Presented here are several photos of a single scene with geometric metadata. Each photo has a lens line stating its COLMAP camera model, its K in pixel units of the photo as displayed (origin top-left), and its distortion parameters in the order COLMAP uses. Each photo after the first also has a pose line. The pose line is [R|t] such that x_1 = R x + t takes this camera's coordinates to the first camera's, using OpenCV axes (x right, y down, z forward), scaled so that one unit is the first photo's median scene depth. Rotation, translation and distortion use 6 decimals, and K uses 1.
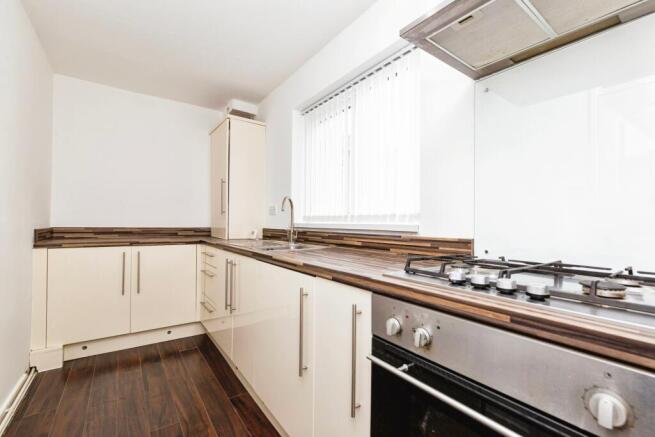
lens RADIAL K [[286.7, 0, 329.0], [0, 286.7, 230.9], [0, 0, 1]] dist [-0.000331, -0.000049]
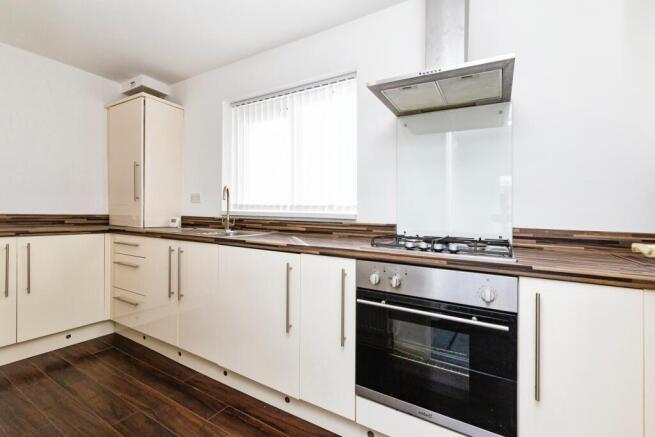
lens RADIAL K [[291.7, 0, 327.5], [0, 291.7, 218.5], [0, 0, 1]] dist [0.001493, 0.000117]
pose [[0.917616, 0.001976, 0.397464, -0.249193], [-0.001245, 0.999997, -0.002095, 0.001697], [-0.397466, 0.001428, 0.917616, -0.142391]]
